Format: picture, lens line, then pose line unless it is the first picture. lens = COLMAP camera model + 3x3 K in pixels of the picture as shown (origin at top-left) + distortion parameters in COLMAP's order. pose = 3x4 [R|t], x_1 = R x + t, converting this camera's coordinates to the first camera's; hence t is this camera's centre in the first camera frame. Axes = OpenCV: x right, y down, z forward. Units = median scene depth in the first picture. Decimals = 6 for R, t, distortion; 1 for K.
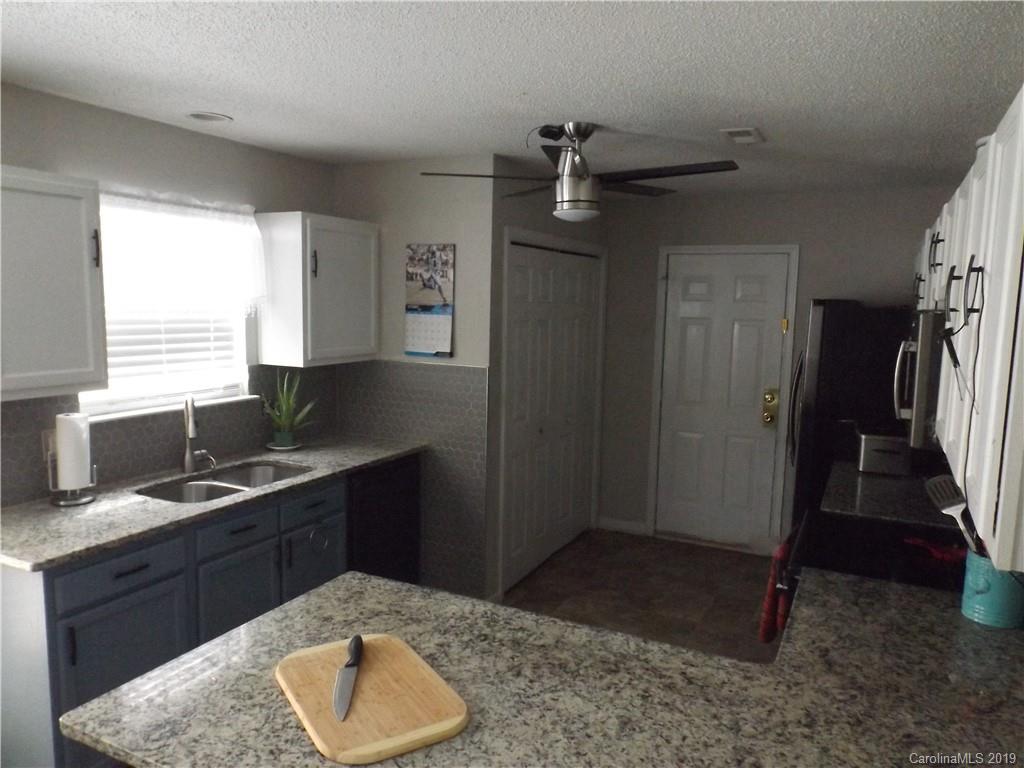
lens RADIAL K [[734.1, 0, 511.9], [0, 734.1, 387.0], [0, 0, 1]] dist [-0.001332, -0.000599]
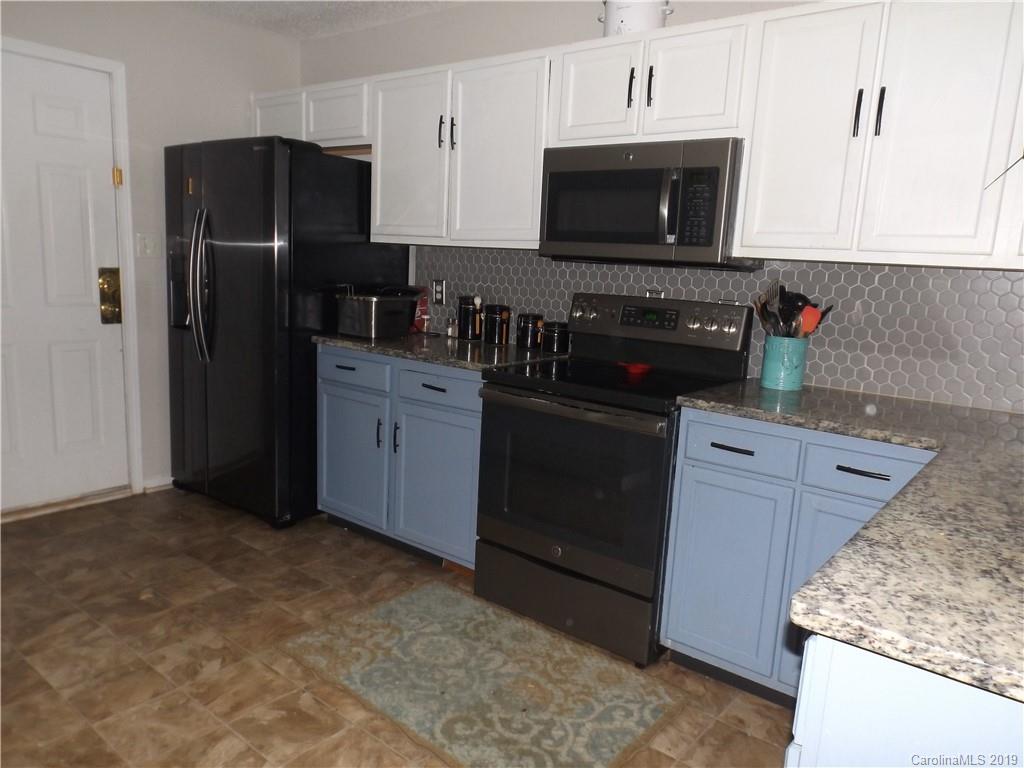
lens RADIAL K [[734.1, 0, 511.6], [0, 734.1, 384.1], [0, 0, 1]] dist [-0.001332, -0.000599]
pose [[0.215579, -0.174154, 0.960831, -0.334393], [0.070607, 0.984172, 0.162543, 0.031651], [-0.973930, 0.032801, 0.224463, 0.572431]]
